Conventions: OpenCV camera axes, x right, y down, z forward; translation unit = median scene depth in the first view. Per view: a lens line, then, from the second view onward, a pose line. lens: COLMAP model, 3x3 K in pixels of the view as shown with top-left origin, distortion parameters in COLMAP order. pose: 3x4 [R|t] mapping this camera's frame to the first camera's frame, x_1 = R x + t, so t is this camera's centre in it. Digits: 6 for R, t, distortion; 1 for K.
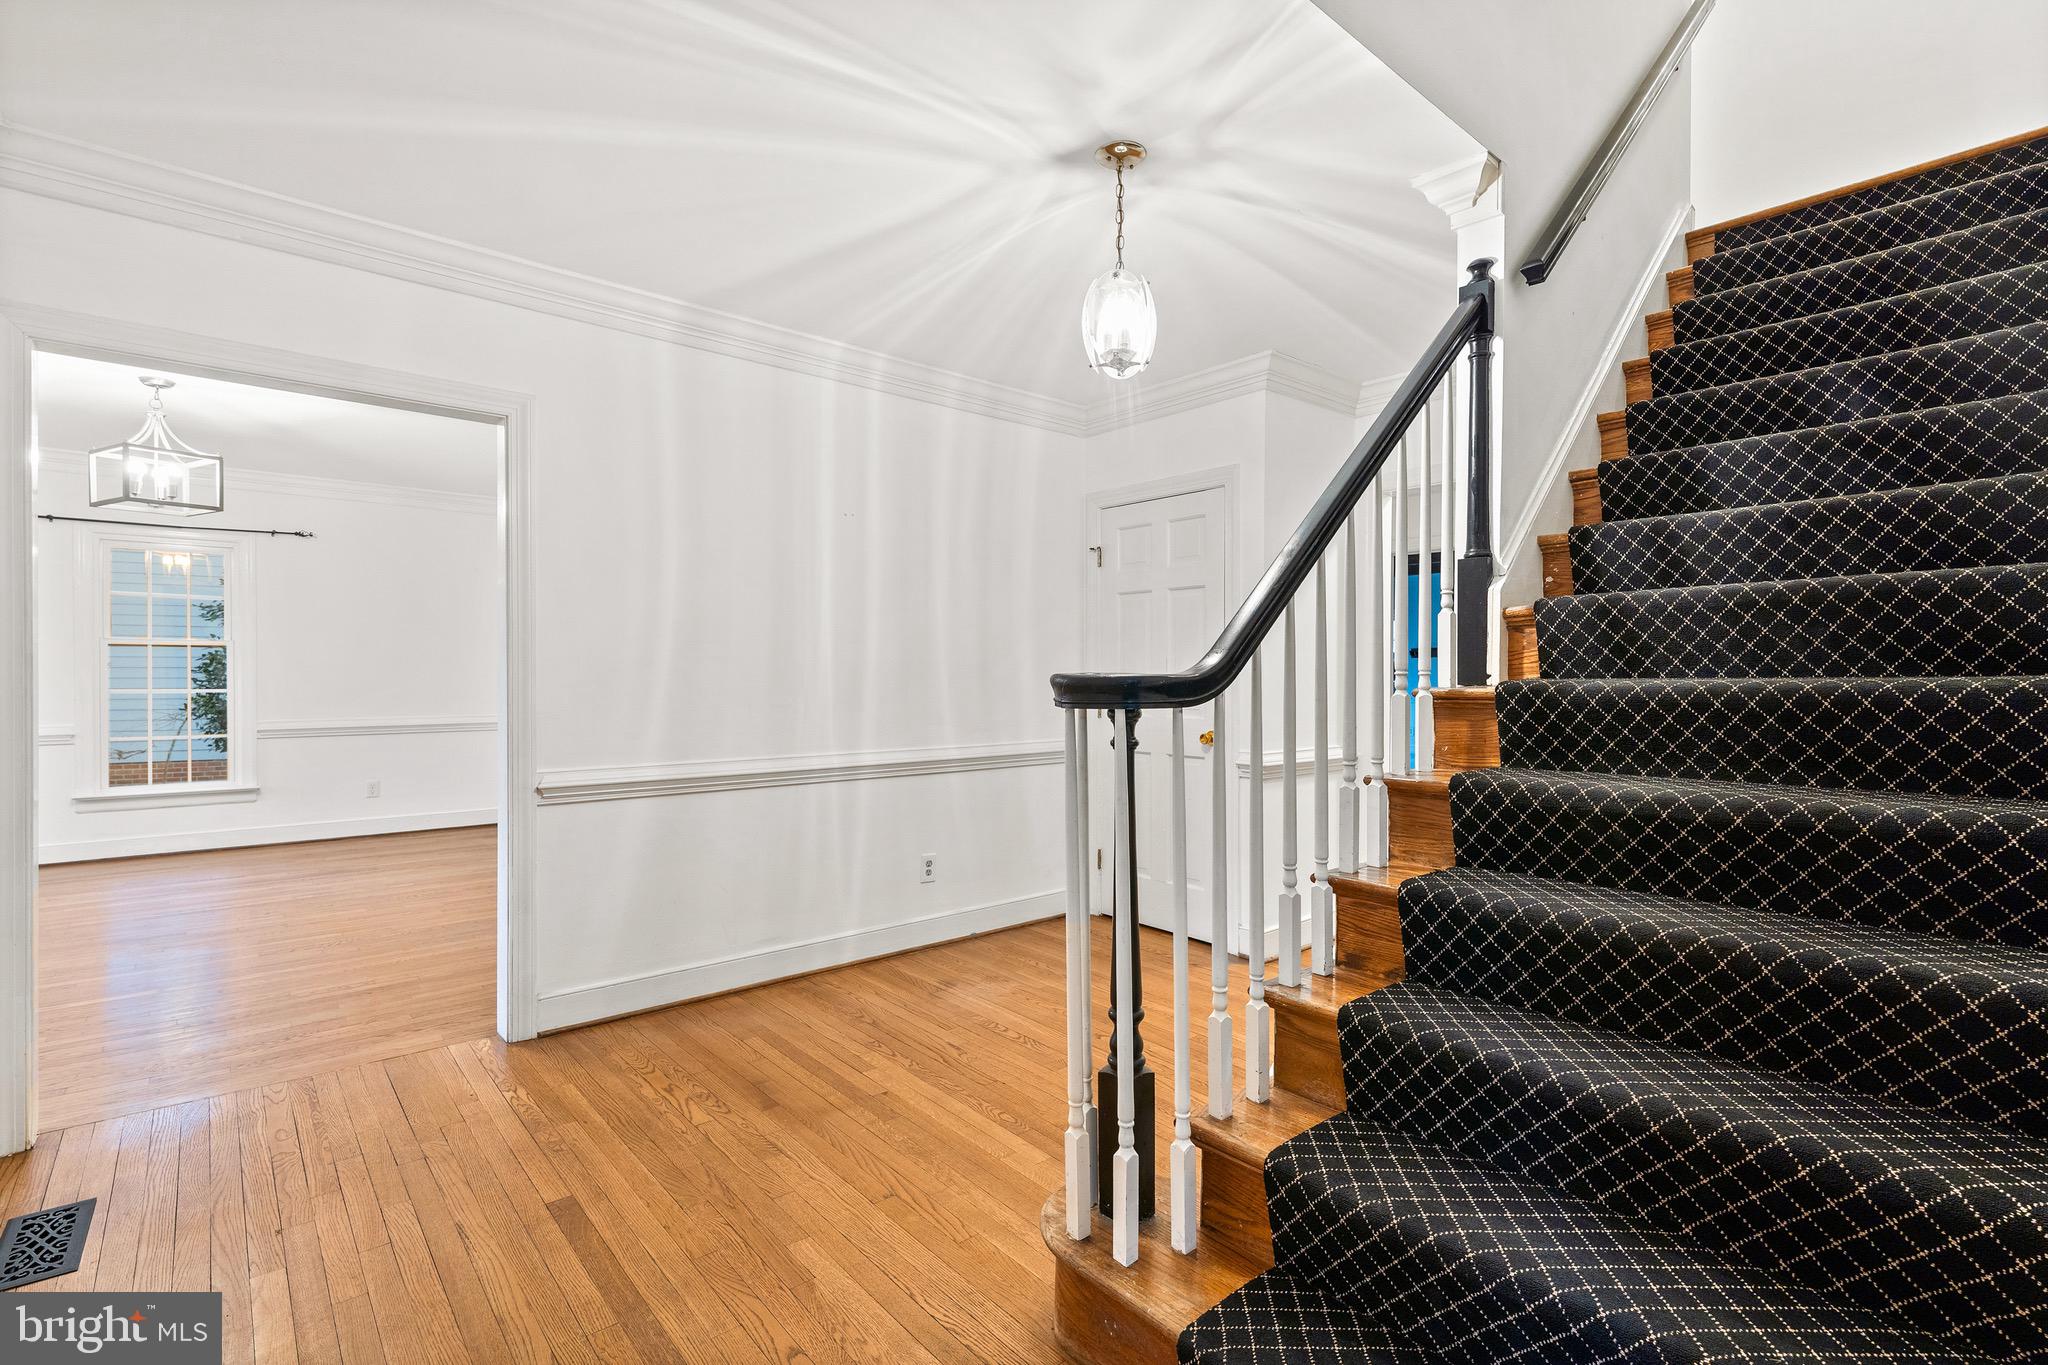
lens RADIAL K [[952.7, 0, 1024.0], [0, 952.7, 682.5], [0, 0, 1]] dist [-0.000709, -0.000089]
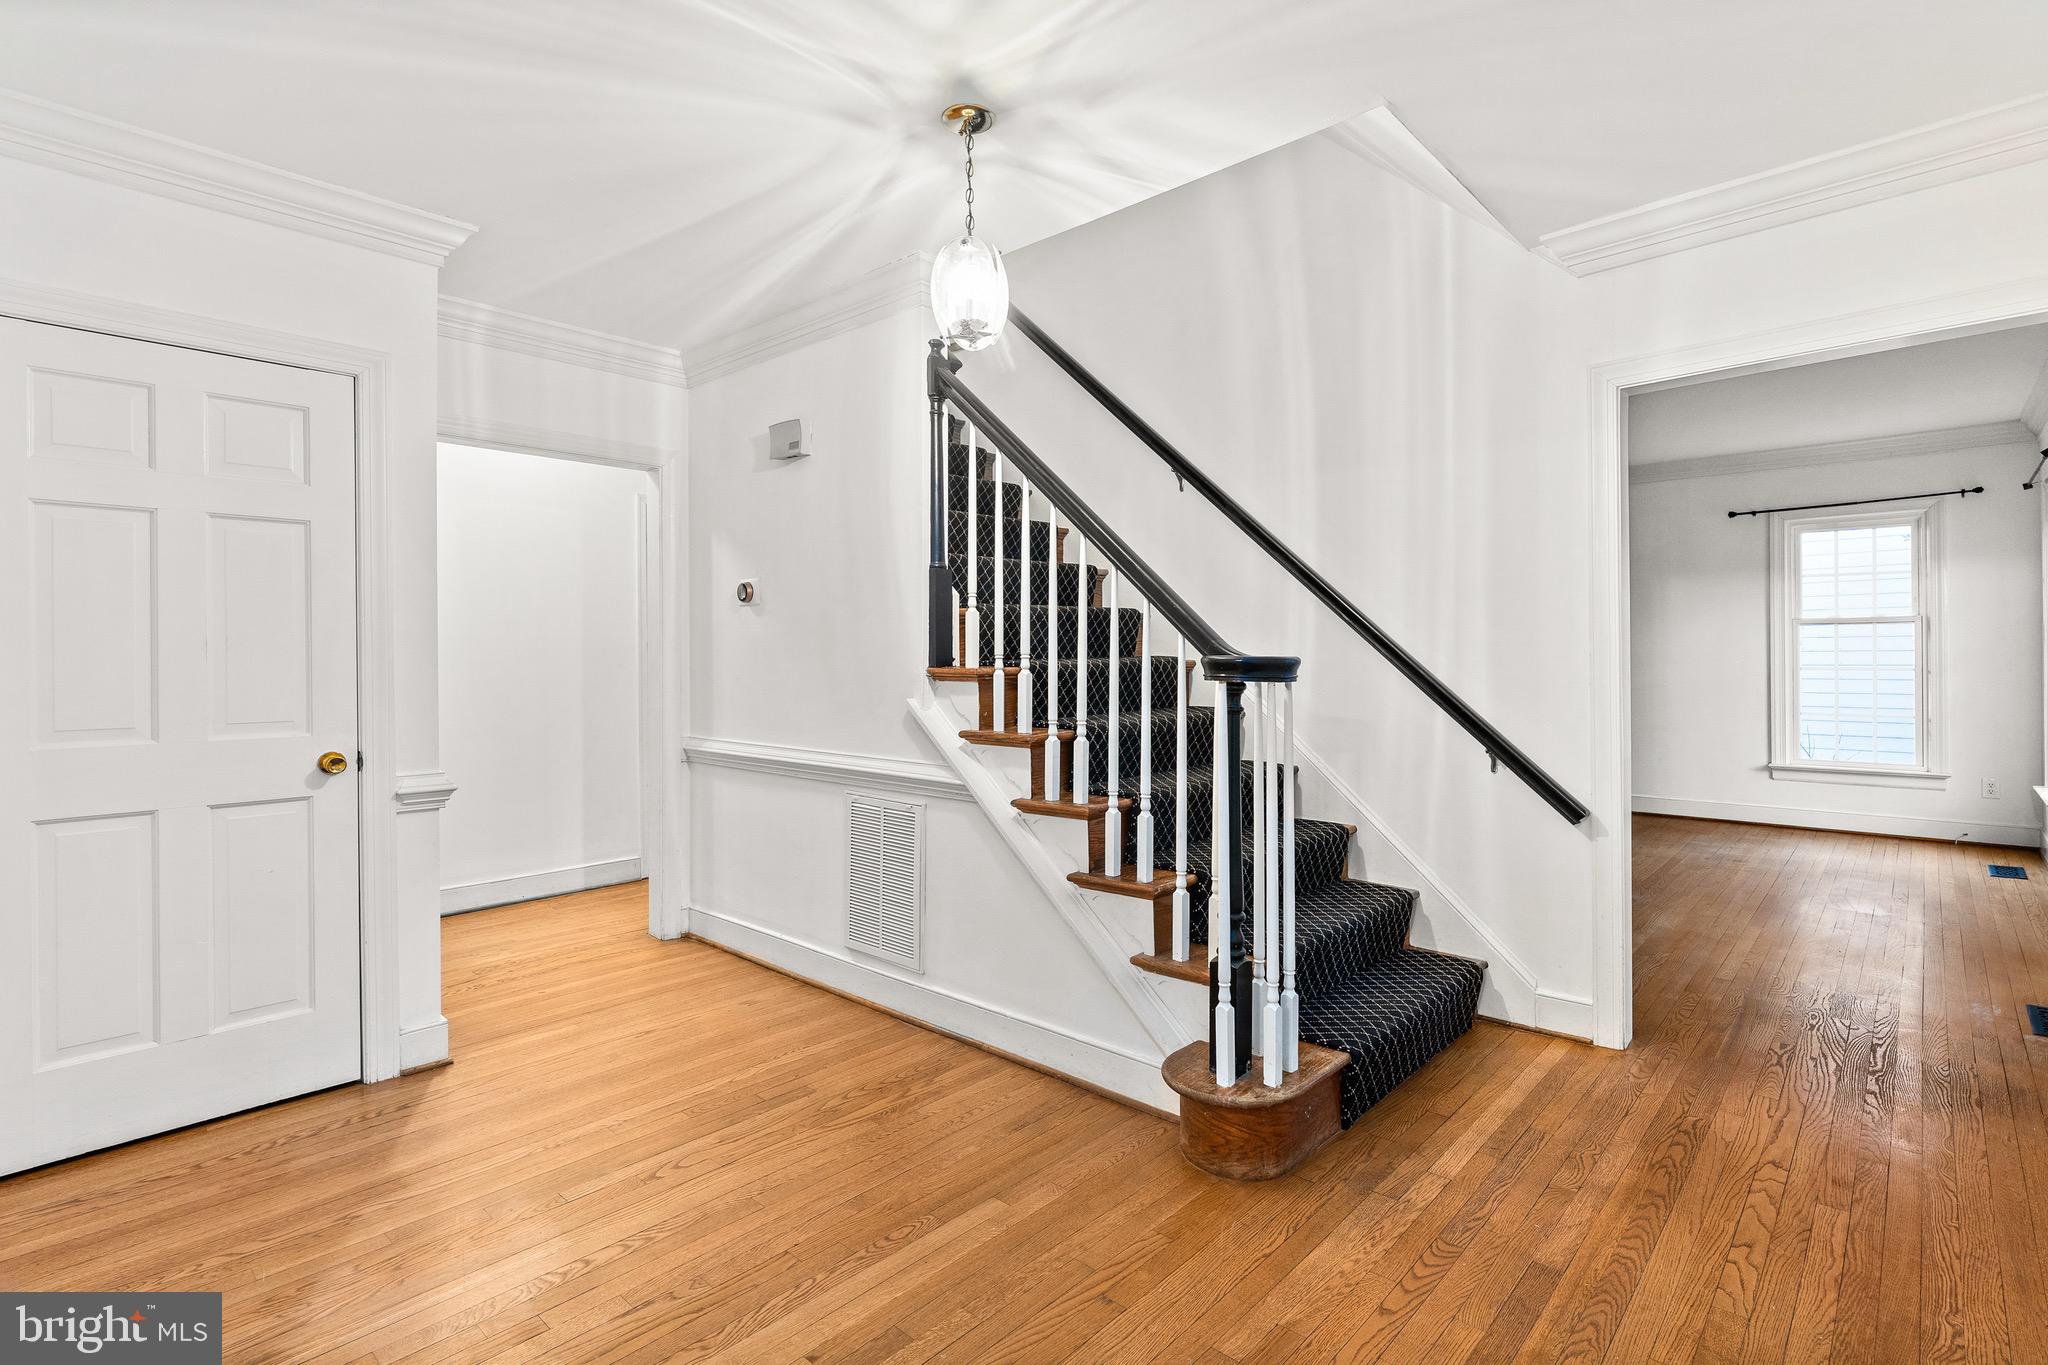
lens RADIAL K [[948.2, 0, 1028.7], [0, 948.2, 661.0], [0, 0, 1]] dist [0.000037, -0.000099]
pose [[-0.106781, -0.006302, 0.994263, -0.879625], [0.010312, 0.999919, 0.007445, -0.013535], [-0.994229, 0.011047, -0.106707, 1.072283]]
